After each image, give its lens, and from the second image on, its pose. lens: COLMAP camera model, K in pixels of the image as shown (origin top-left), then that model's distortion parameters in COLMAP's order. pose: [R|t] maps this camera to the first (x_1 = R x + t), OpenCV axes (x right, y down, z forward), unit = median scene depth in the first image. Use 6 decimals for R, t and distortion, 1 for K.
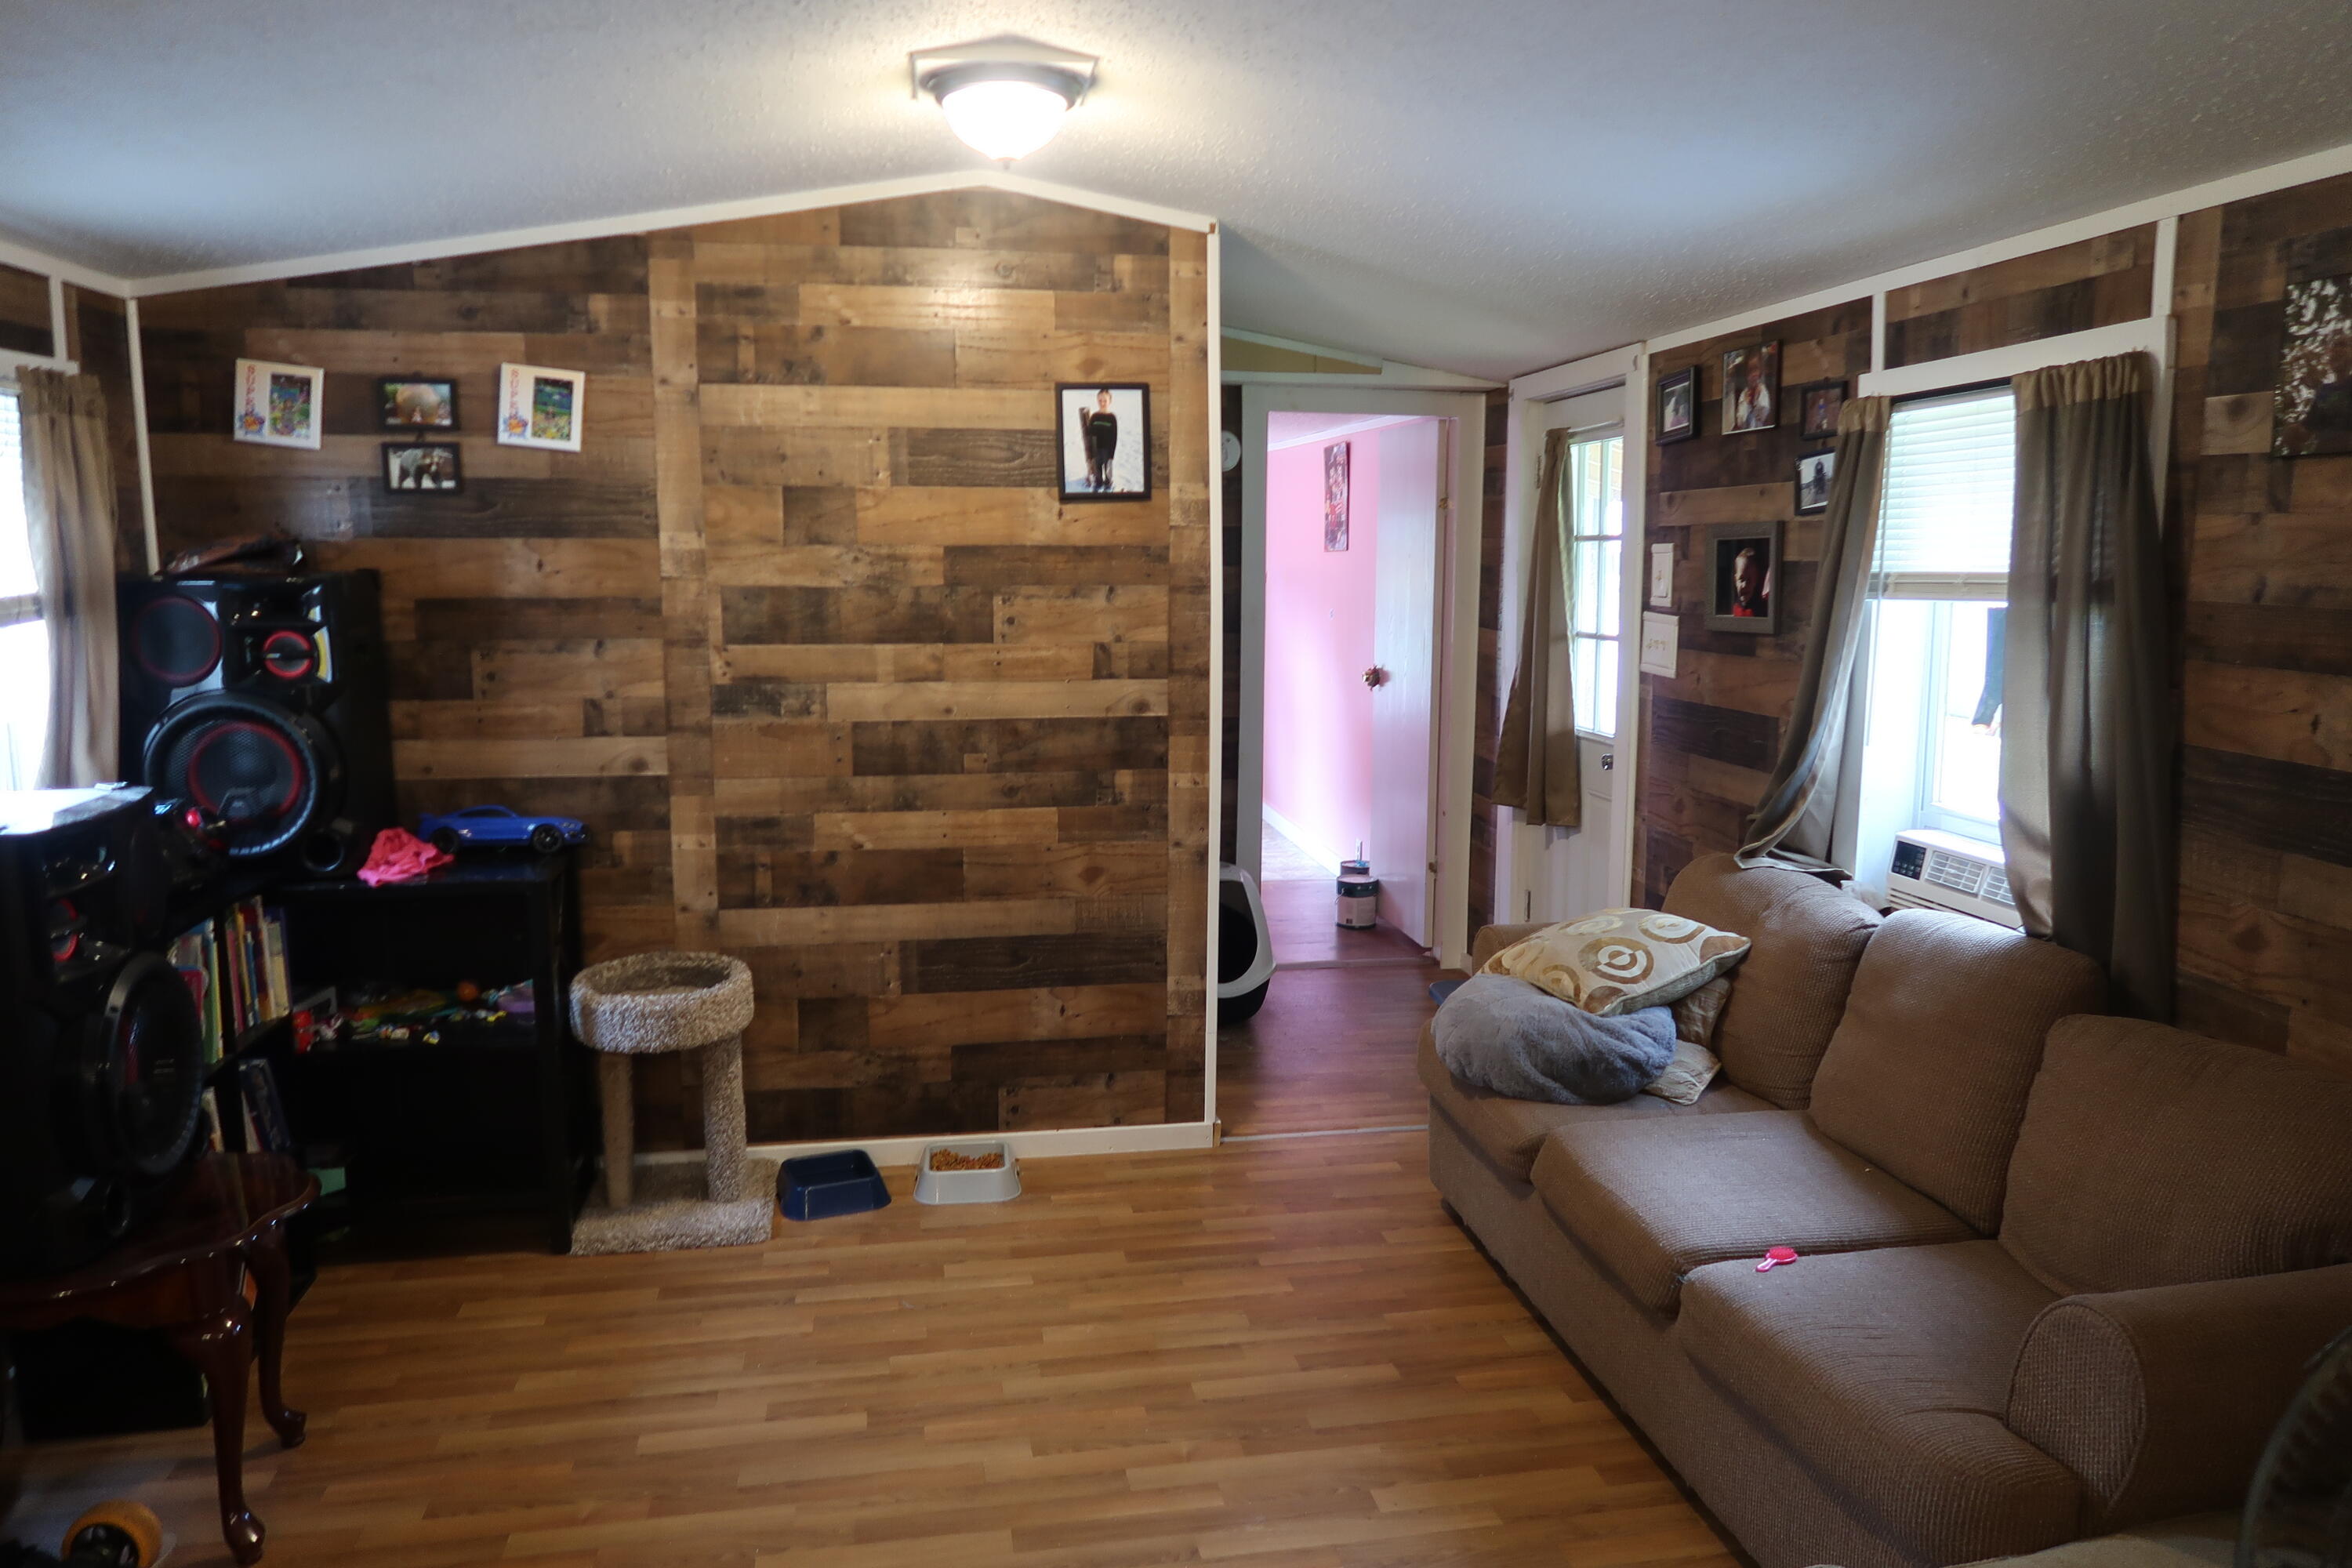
lens RADIAL K [[1637.4, 0, 1176.0], [0, 1637.4, 784.0], [0, 0, 1]] dist [-0.025764, 0.000331]
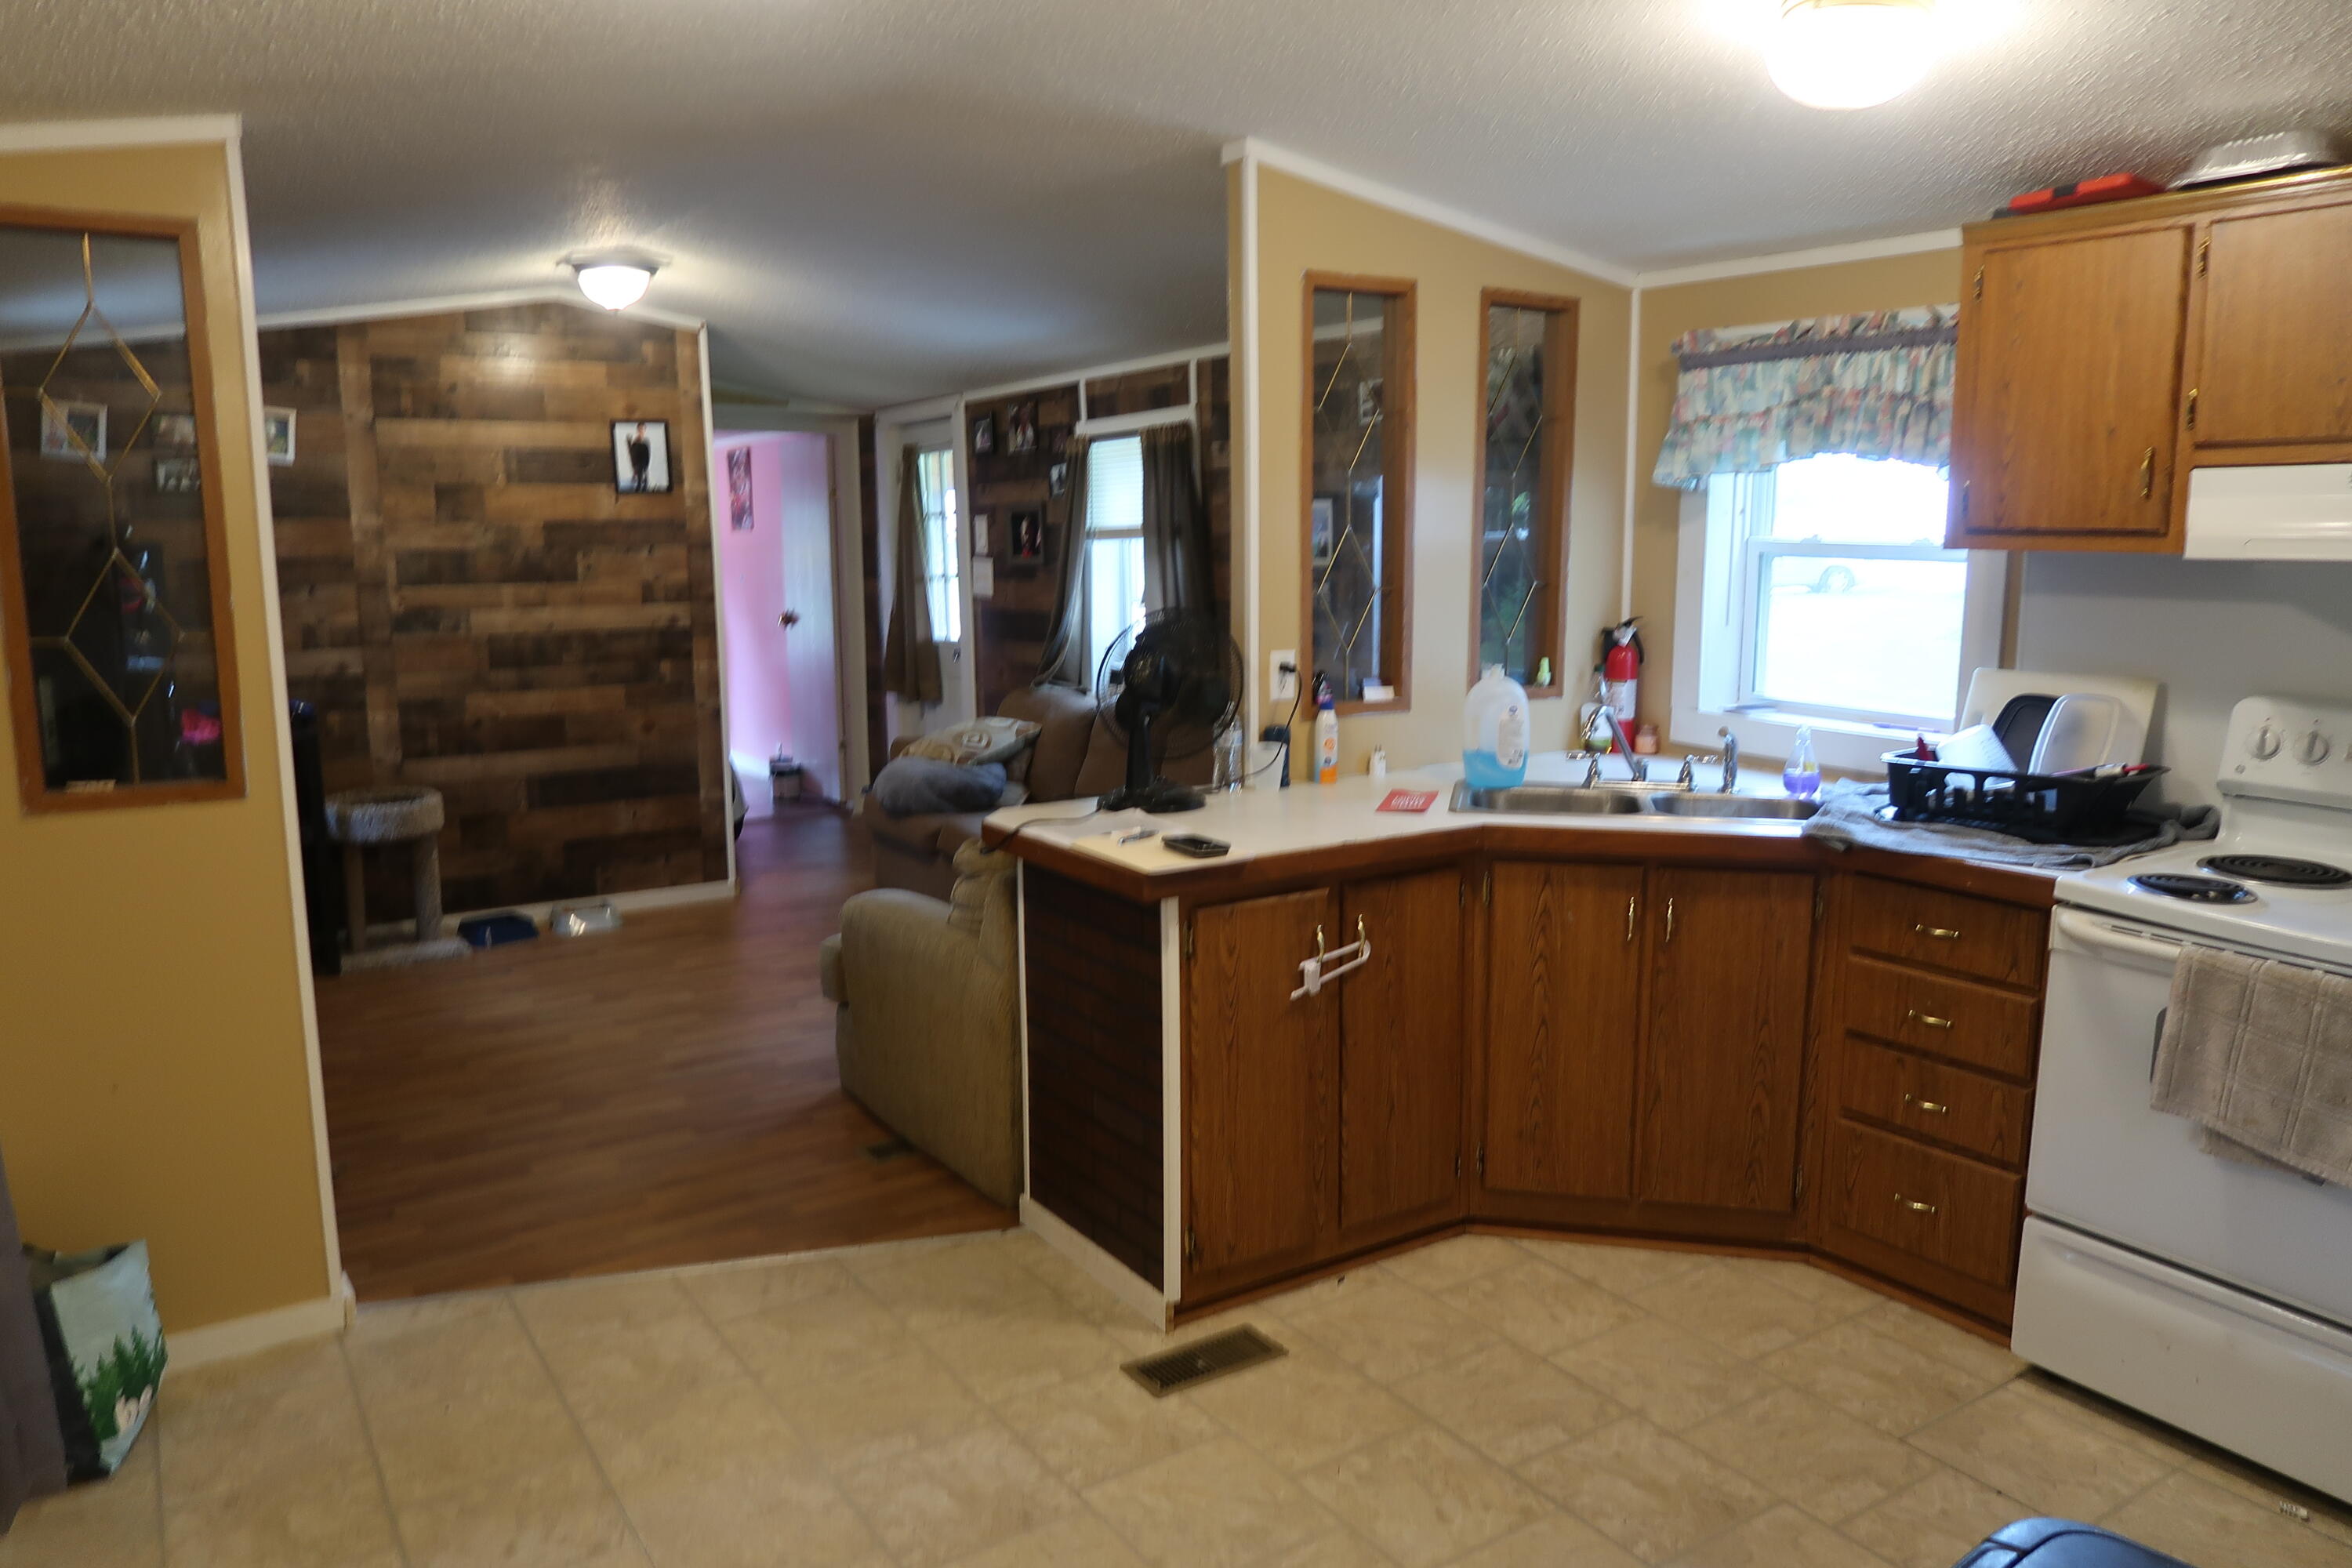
lens RADIAL K [[1637.4, 0, 1176.0], [0, 1637.4, 784.0], [0, 0, 1]] dist [-0.025764, 0.000331]
pose [[0.919871, -0.071612, 0.385628, -0.204802], [0.069738, 0.997387, 0.018865, 0.121148], [-0.385971, 0.009540, 0.922462, -0.693461]]
